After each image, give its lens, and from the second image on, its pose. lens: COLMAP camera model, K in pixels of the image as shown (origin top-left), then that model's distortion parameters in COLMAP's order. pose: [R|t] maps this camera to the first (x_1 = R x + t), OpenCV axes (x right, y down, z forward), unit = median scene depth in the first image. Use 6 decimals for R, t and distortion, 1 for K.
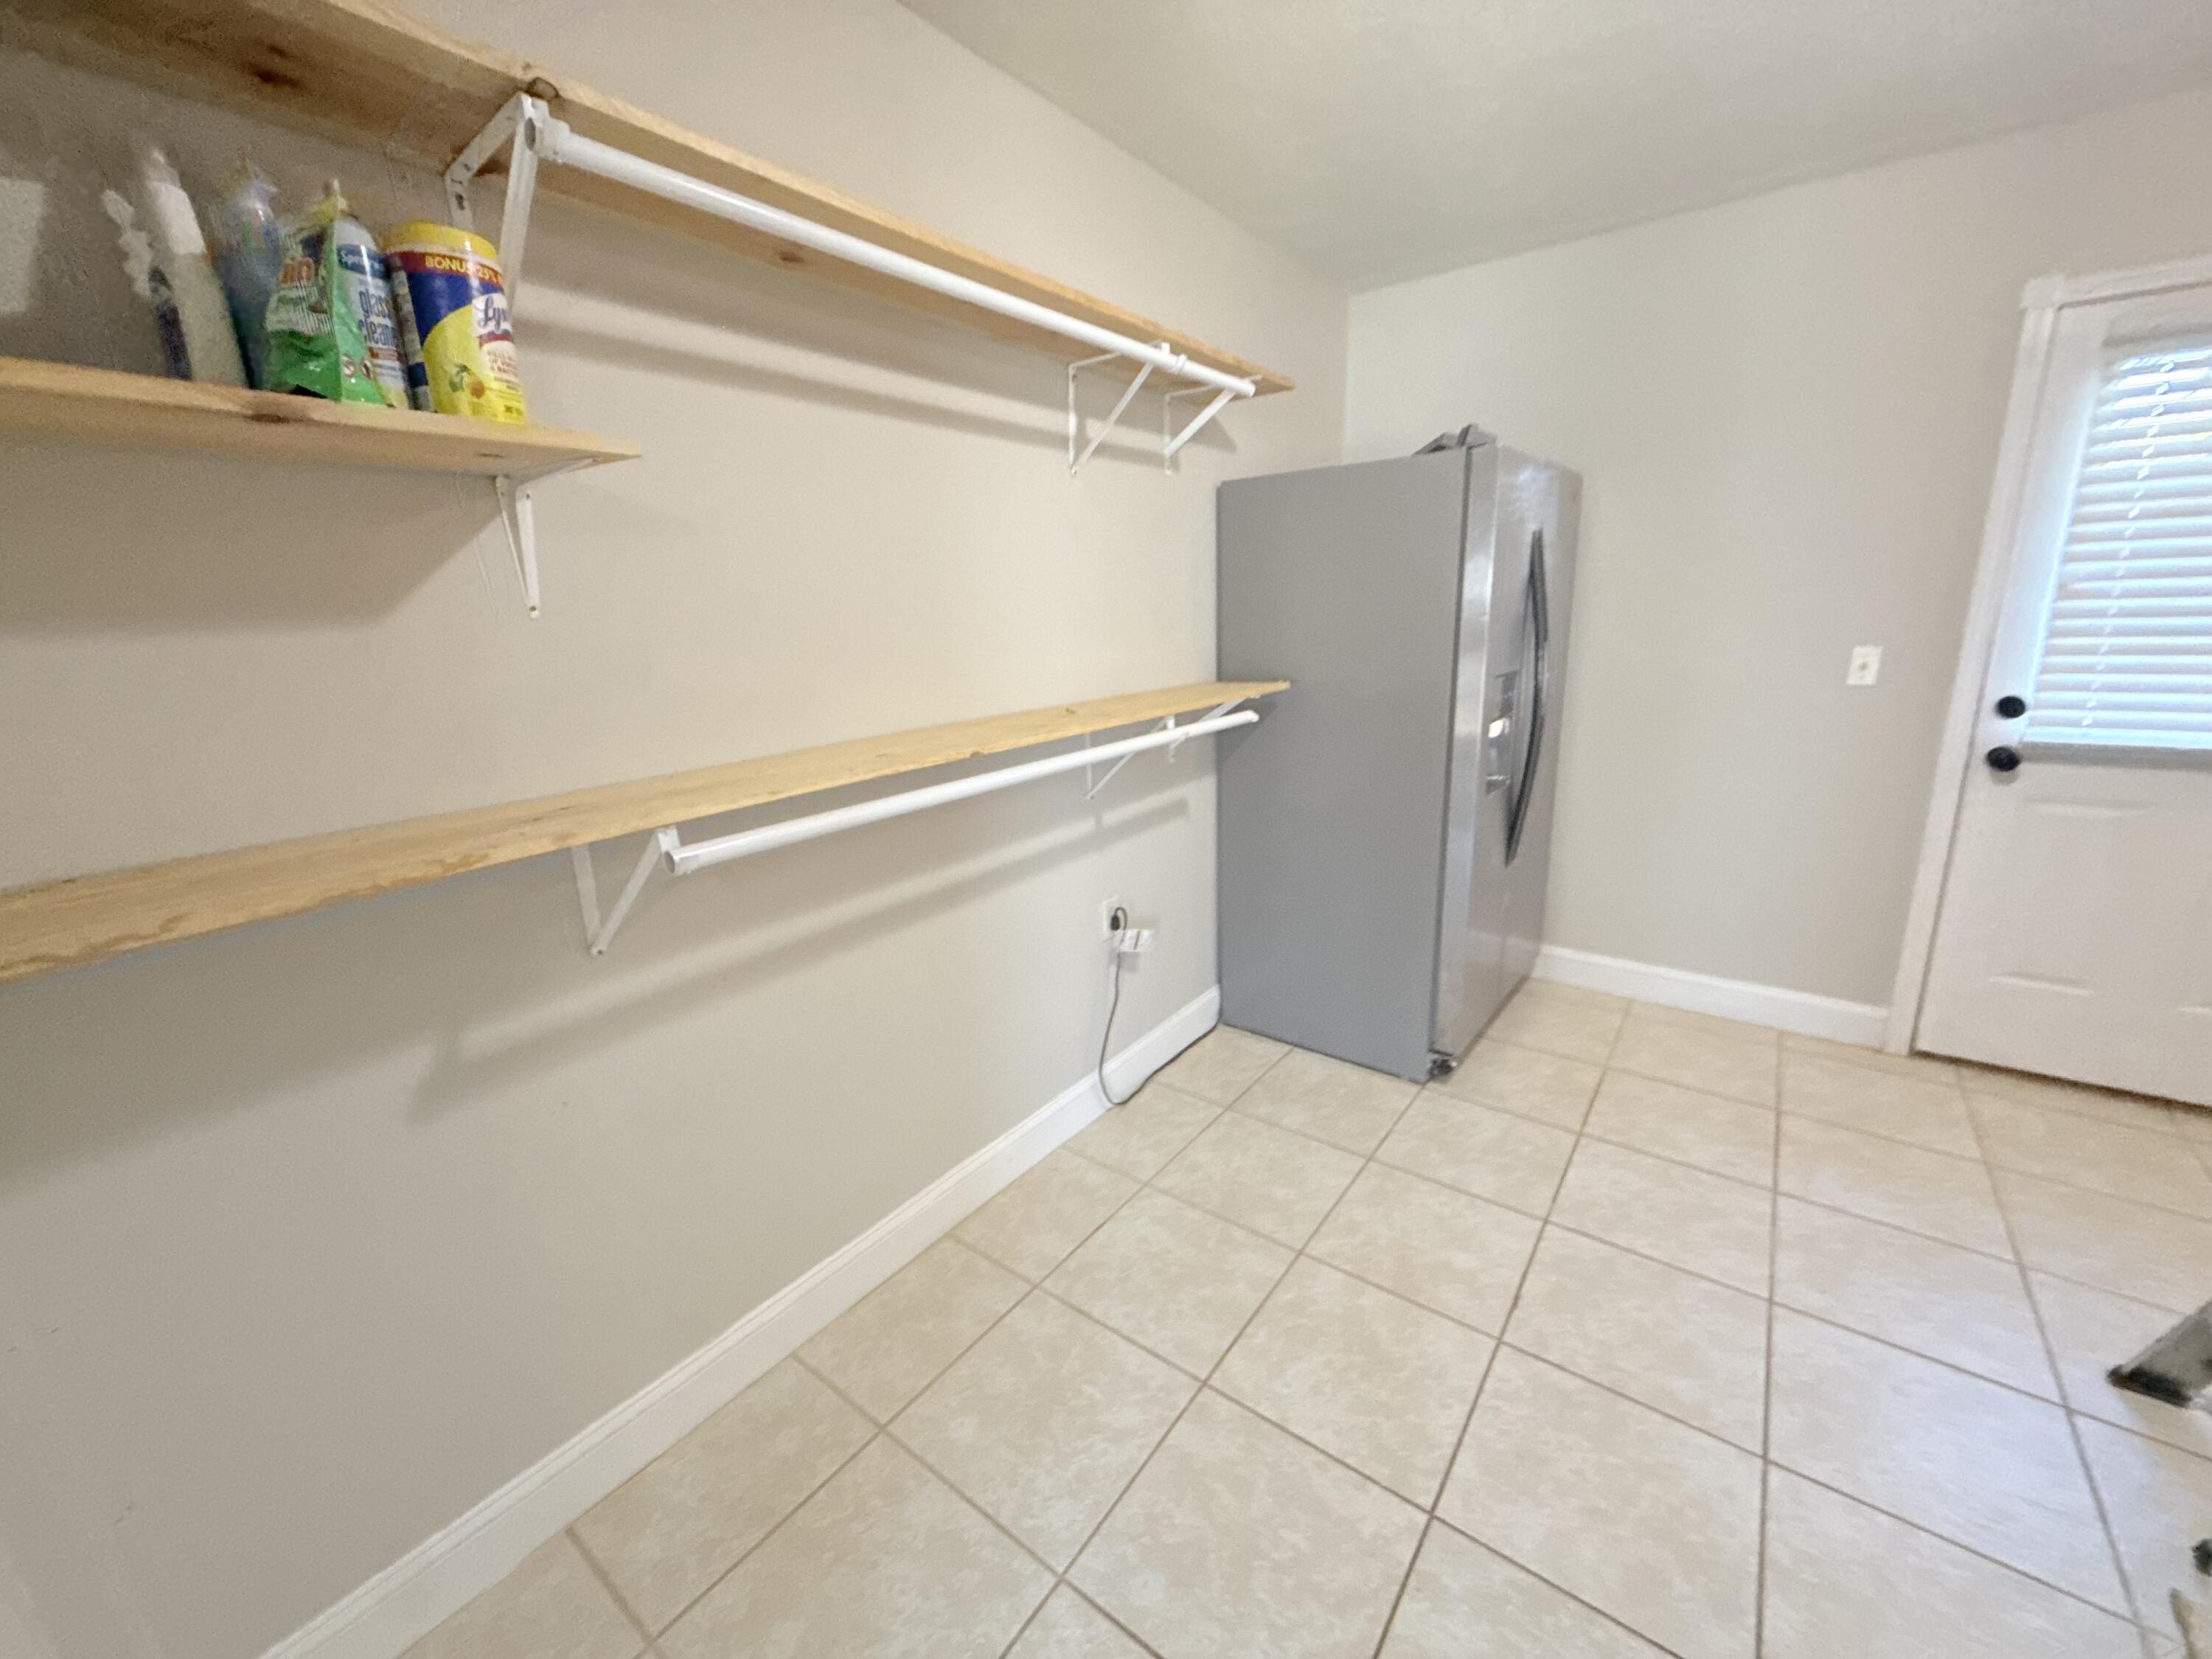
lens RADIAL K [[886.1, 0, 1102.6], [0, 886.1, 825.2], [0, 0, 1]] dist [0.002329, 0.000395]
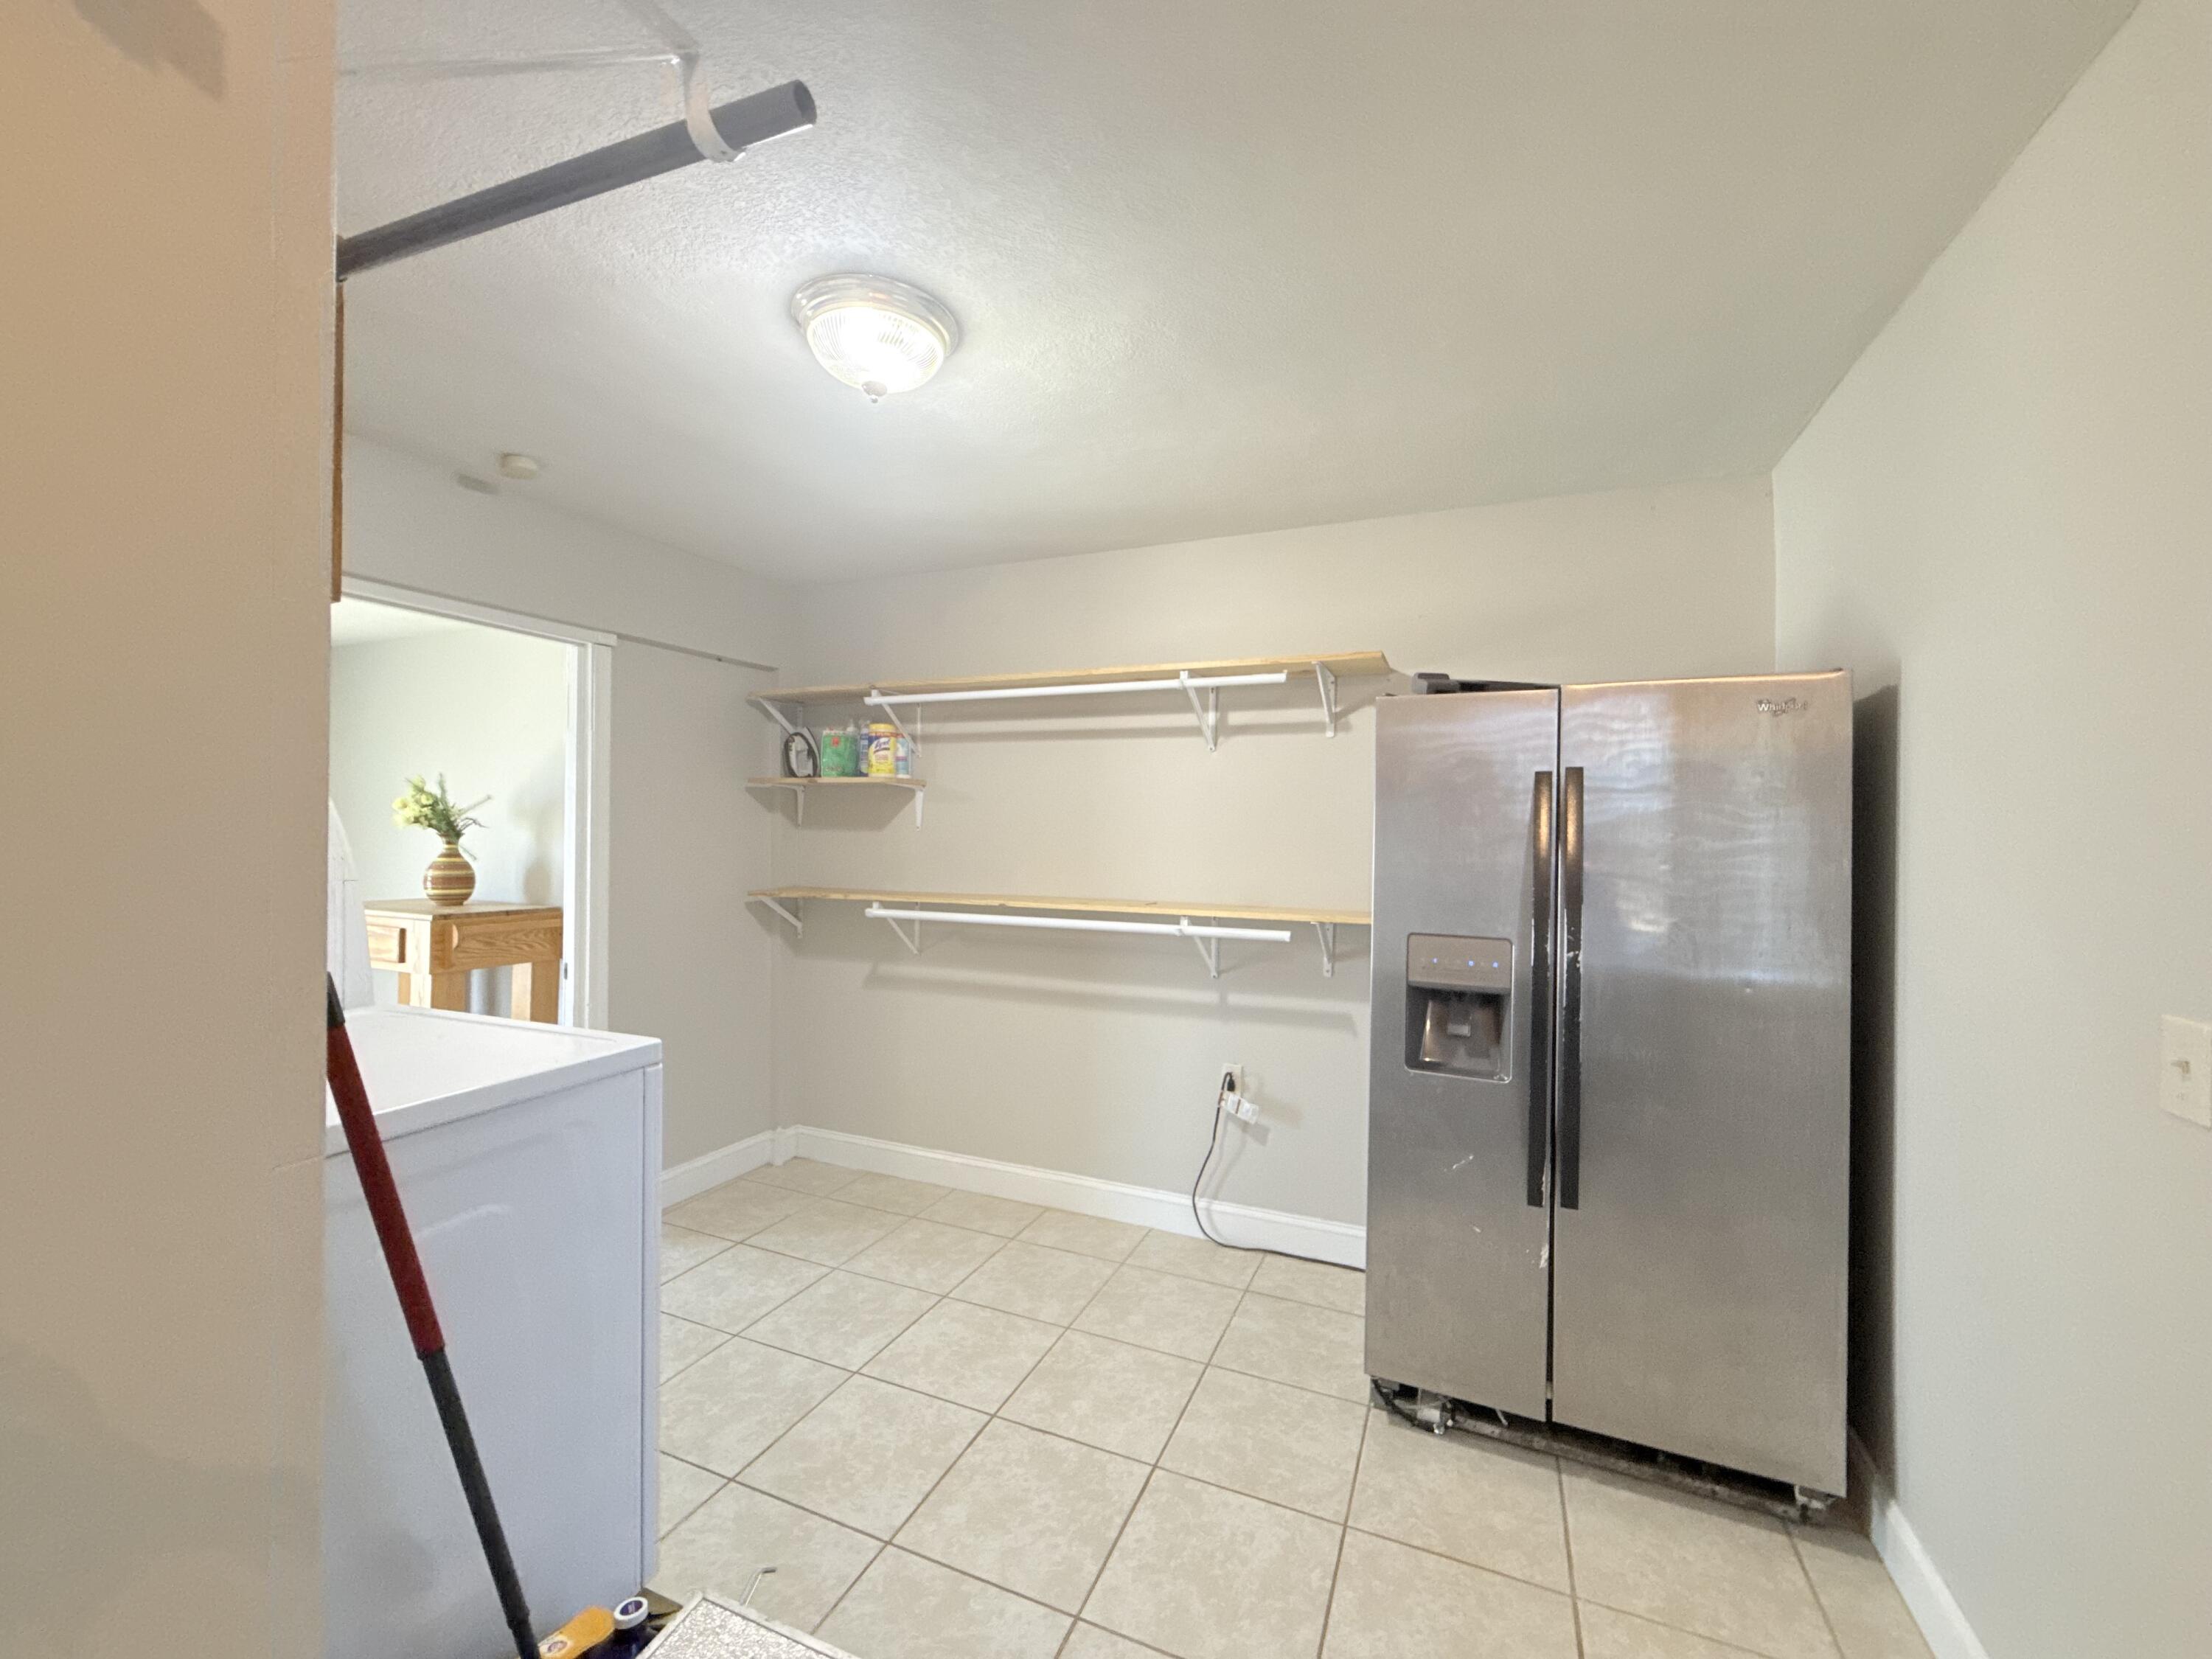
lens RADIAL K [[886.1, 0, 1101.1], [0, 886.1, 828.8], [0, 0, 1]] dist [0.002329, 0.000395]
pose [[0.236547, 0.033695, -0.971036, 1.515255], [-0.256693, 0.966058, -0.029009, -0.200917], [0.937099, 0.256120, 0.237167, 0.574312]]
